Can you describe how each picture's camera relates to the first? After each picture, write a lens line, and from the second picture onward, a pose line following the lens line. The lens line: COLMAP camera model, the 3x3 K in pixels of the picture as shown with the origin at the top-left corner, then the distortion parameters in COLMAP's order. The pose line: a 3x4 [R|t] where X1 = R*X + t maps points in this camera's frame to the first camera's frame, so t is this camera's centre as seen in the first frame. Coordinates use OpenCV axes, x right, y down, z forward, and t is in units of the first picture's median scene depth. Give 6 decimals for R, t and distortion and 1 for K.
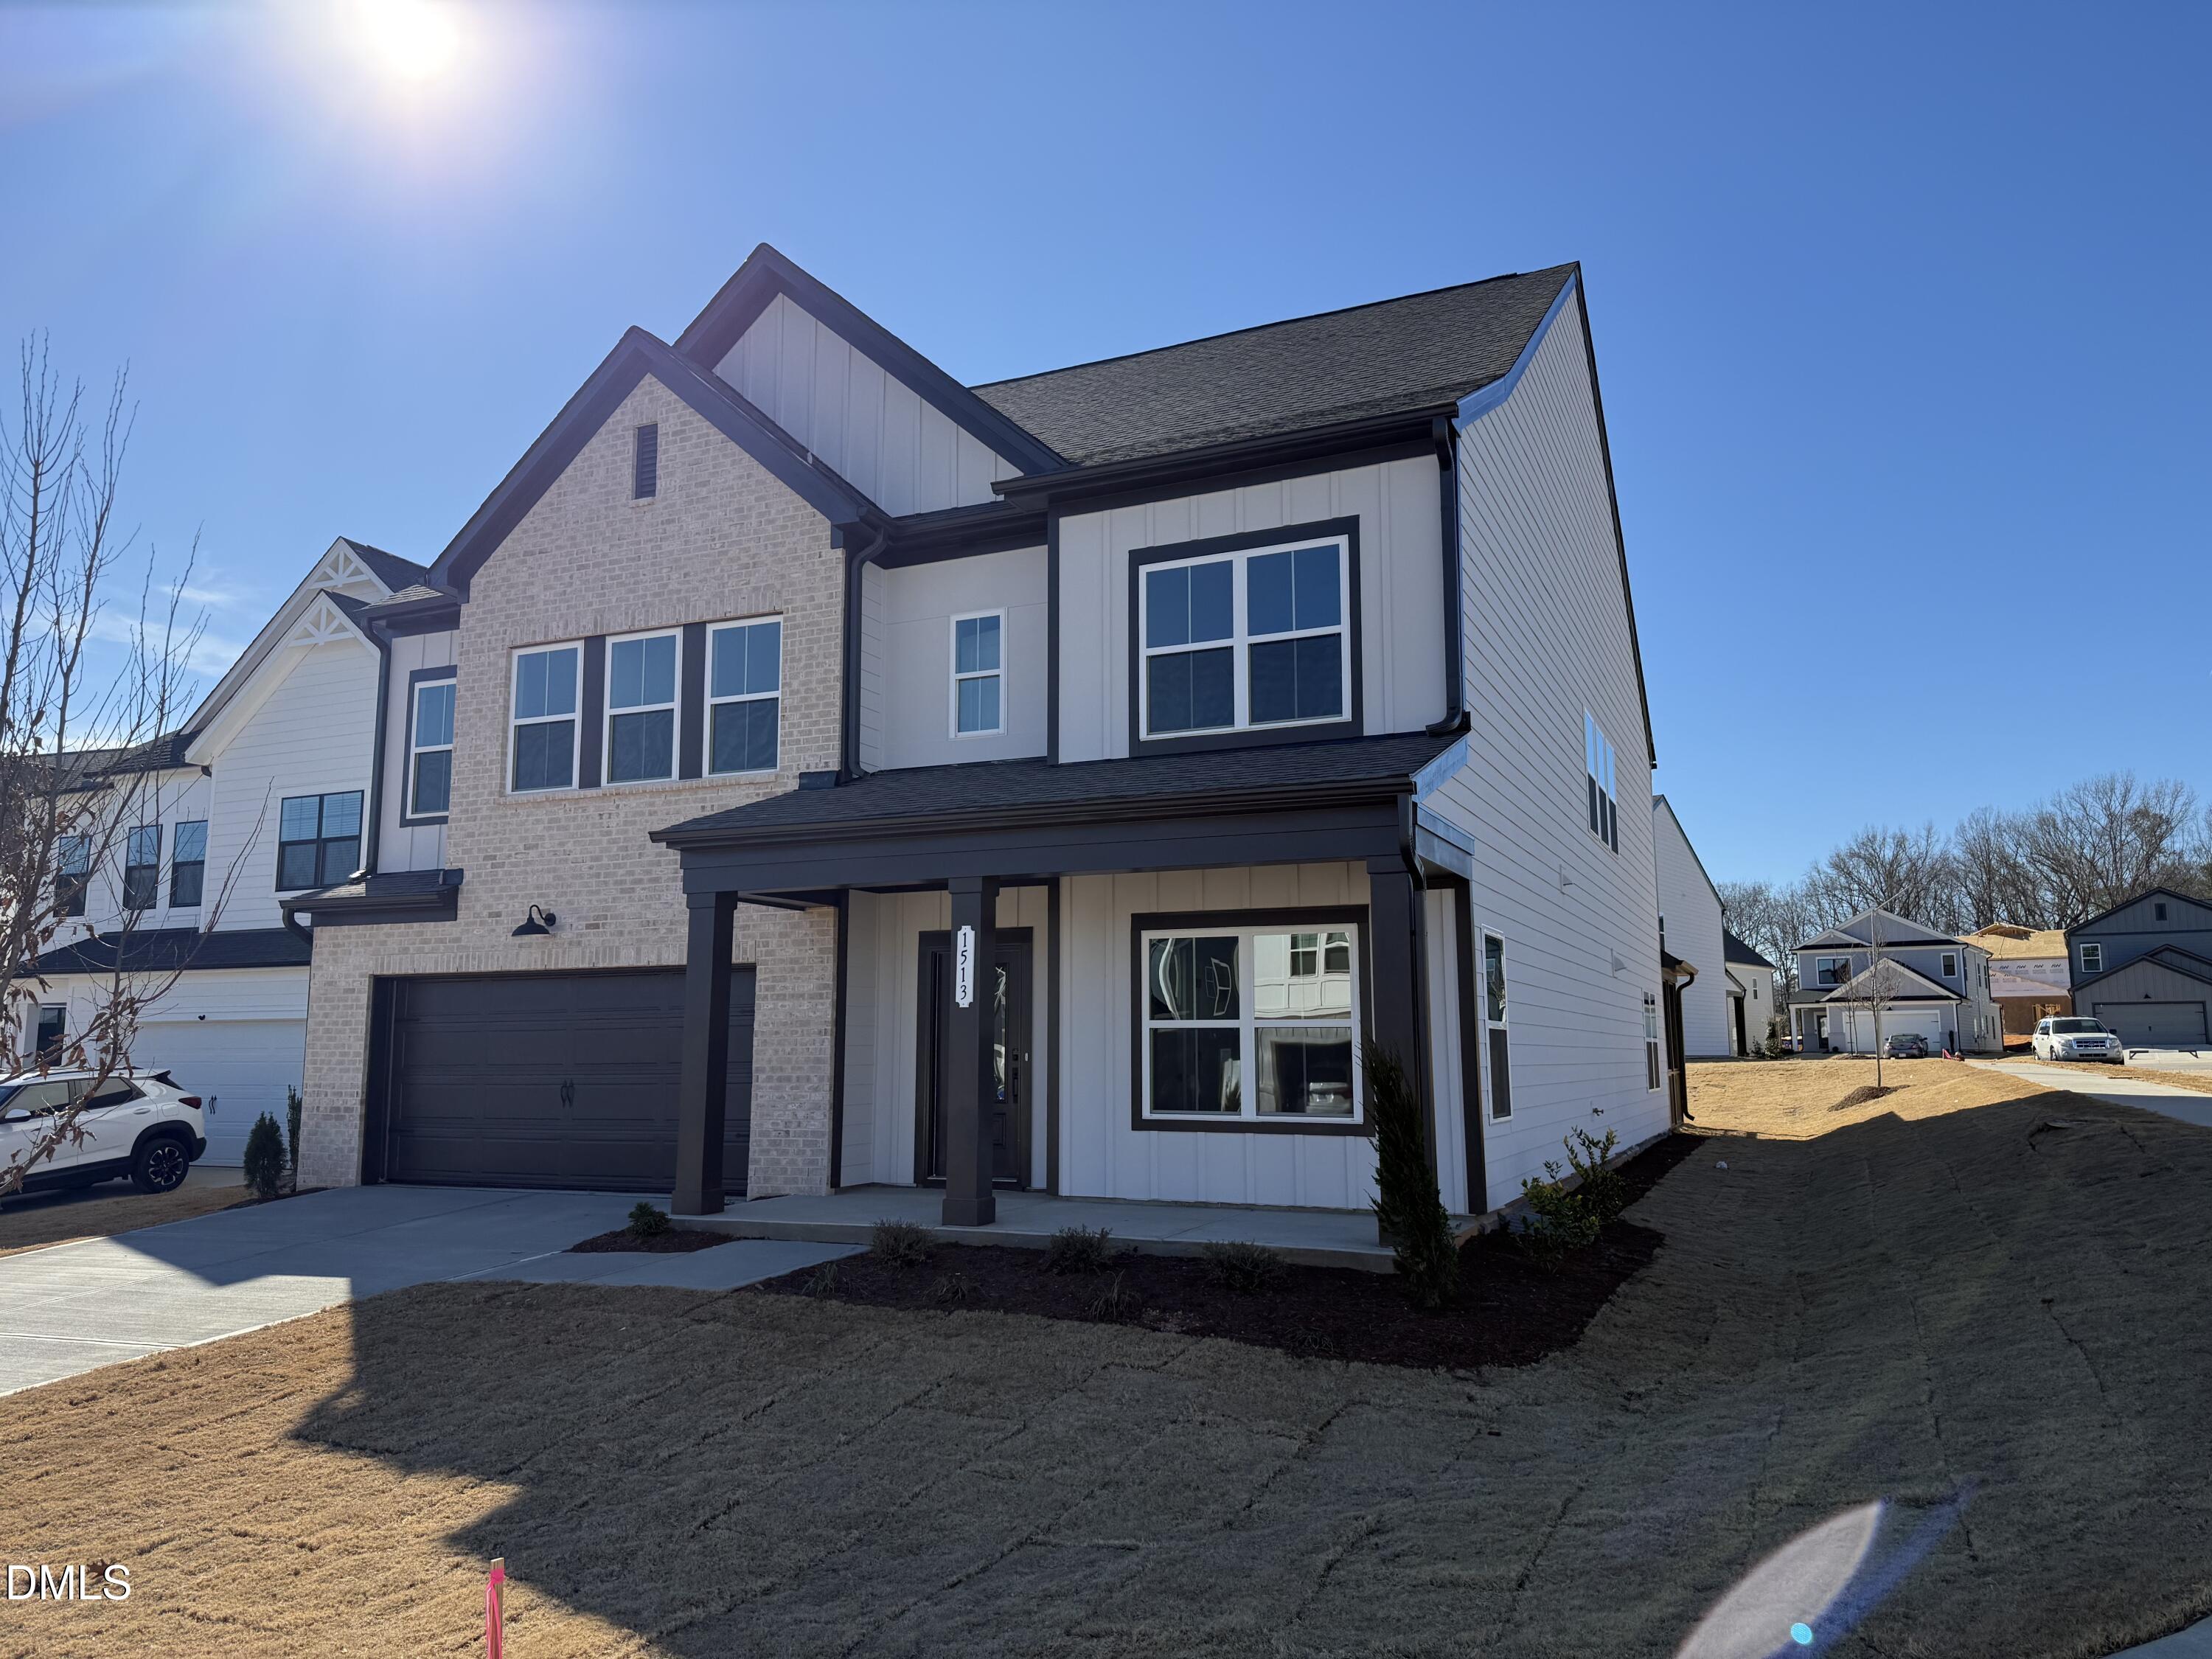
lens RADIAL K [[1551.8, 0, 1111.9], [0, 1551.8, 837.4], [0, 0, 1]] dist [0.032913, -0.069663]
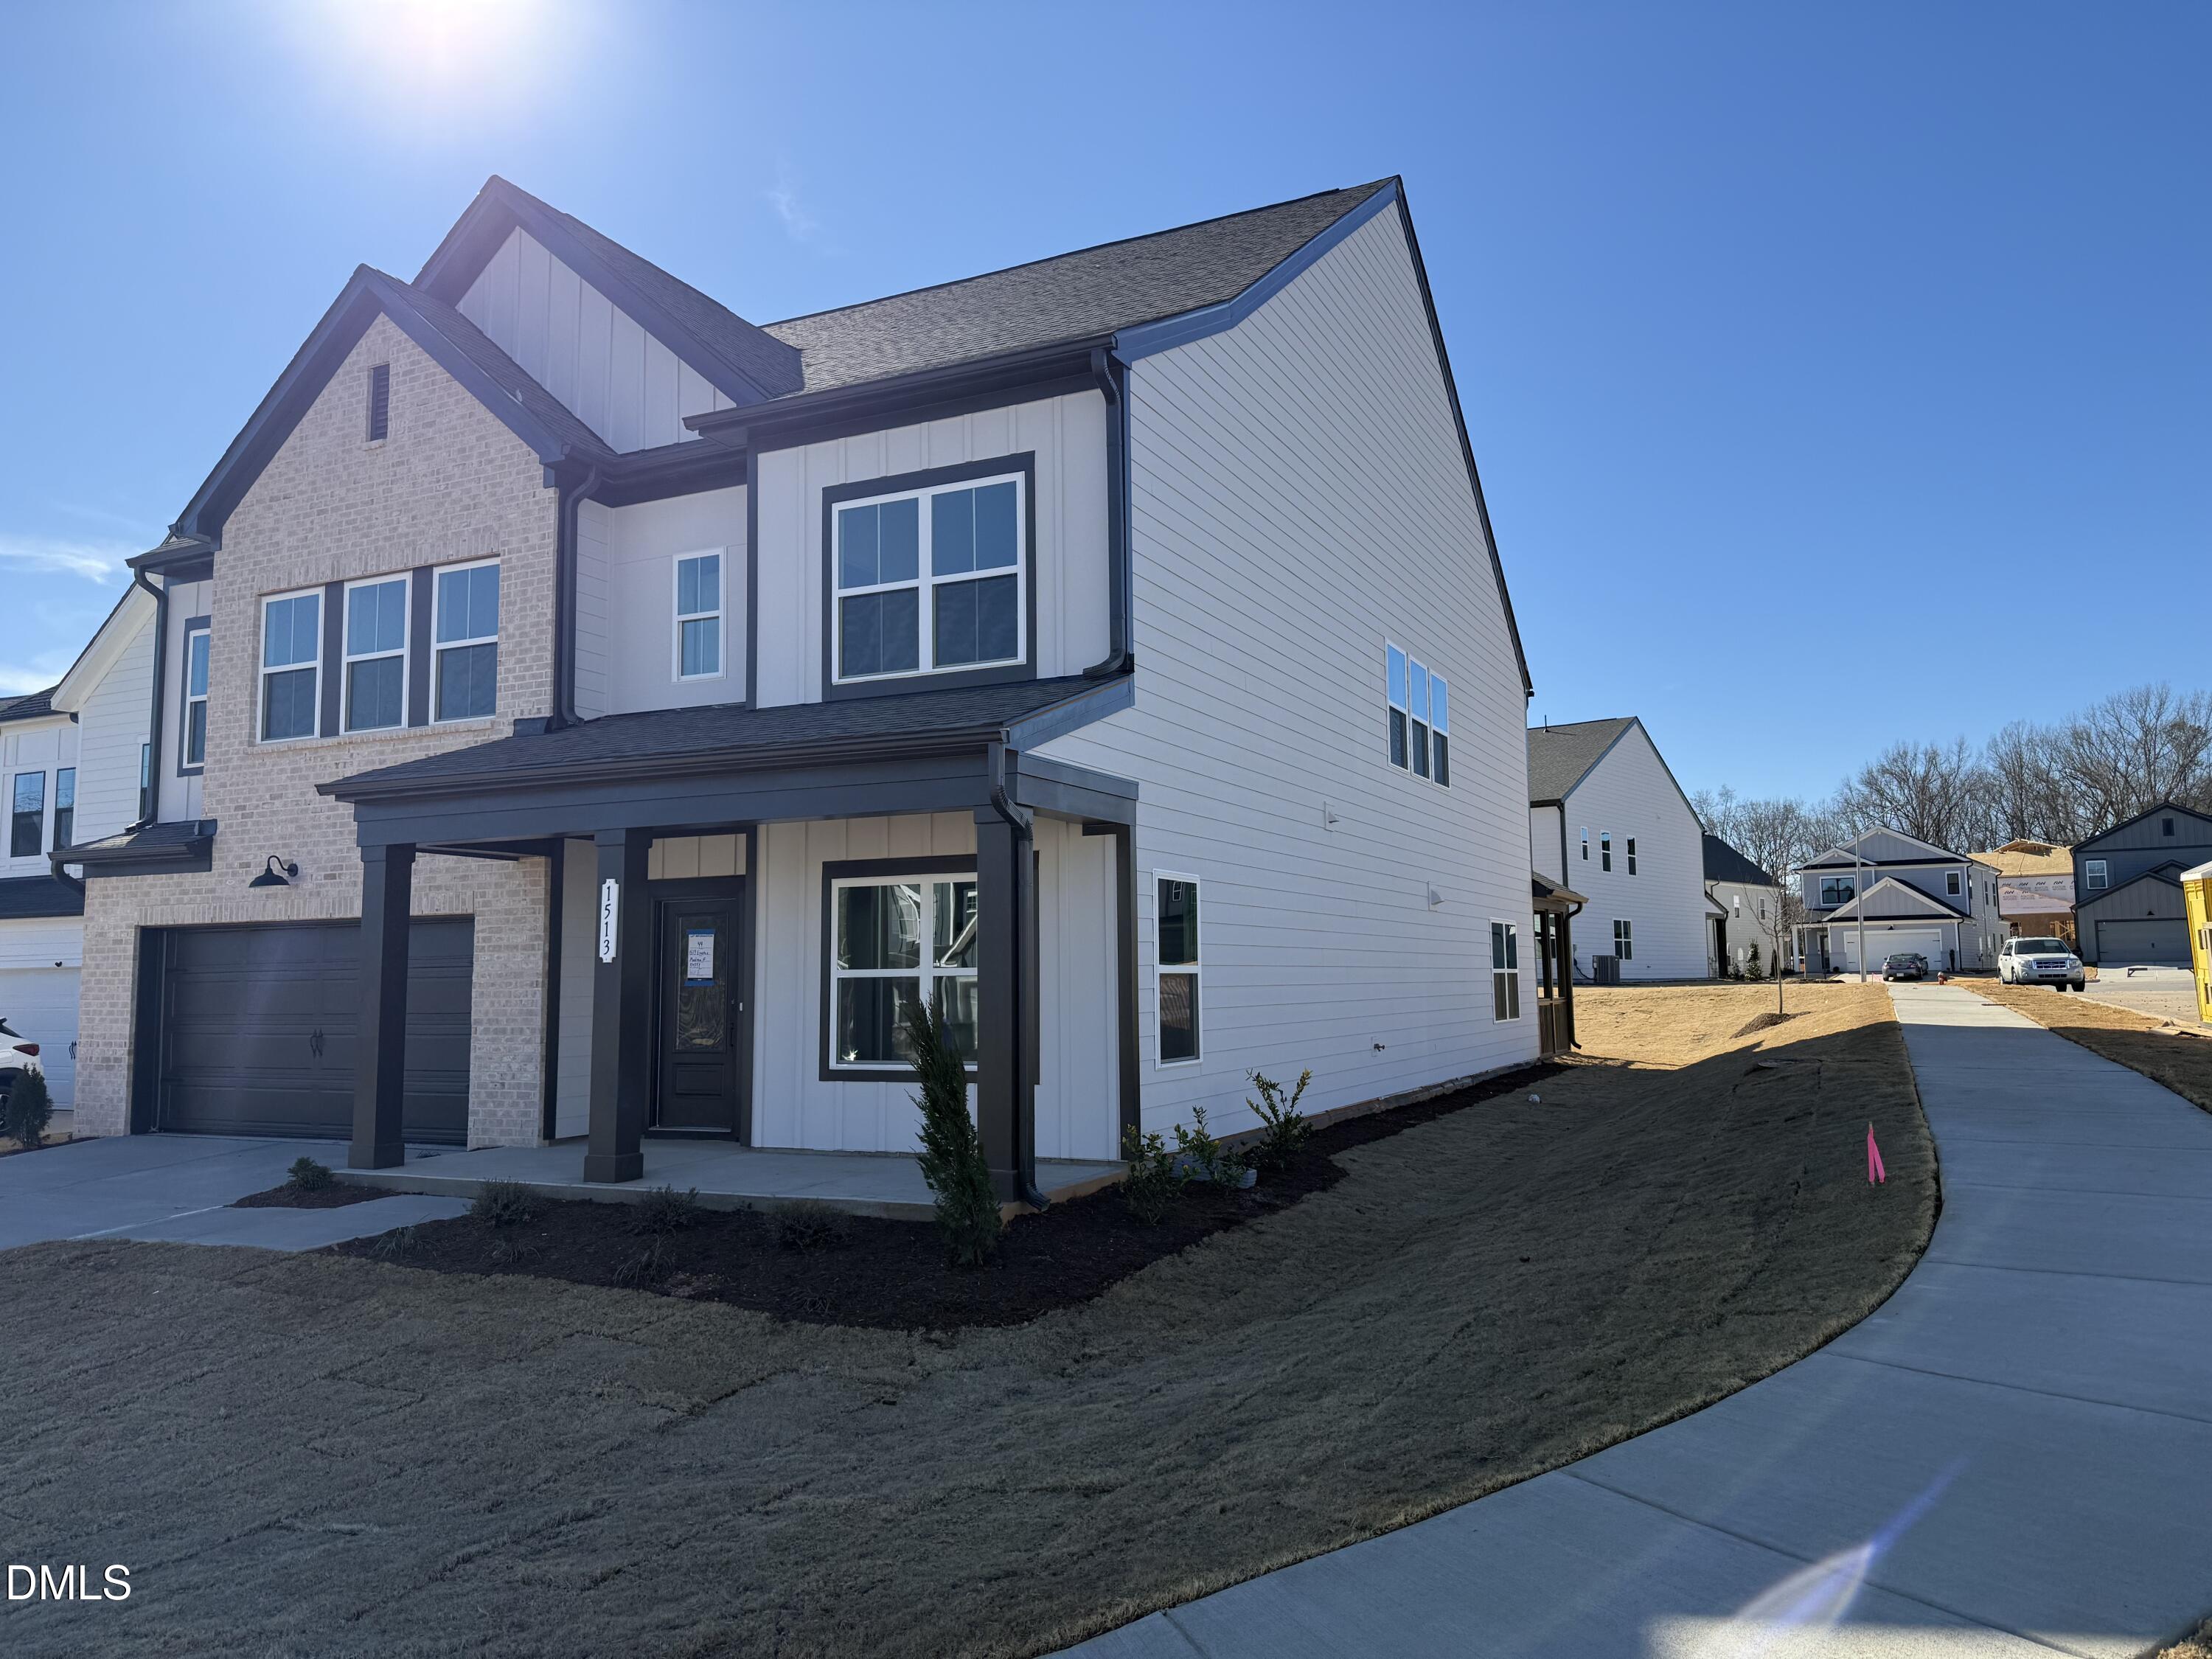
lens RADIAL K [[1551.8, 0, 1275.1], [0, 1551.8, 813.4], [0, 0, 1]] dist [0.032913, -0.069663]
pose [[0.999884, -0.011742, -0.009722, 0.277578], [0.012110, 0.999180, 0.038640, -0.014205], [0.009260, -0.038753, 0.999206, 0.017639]]
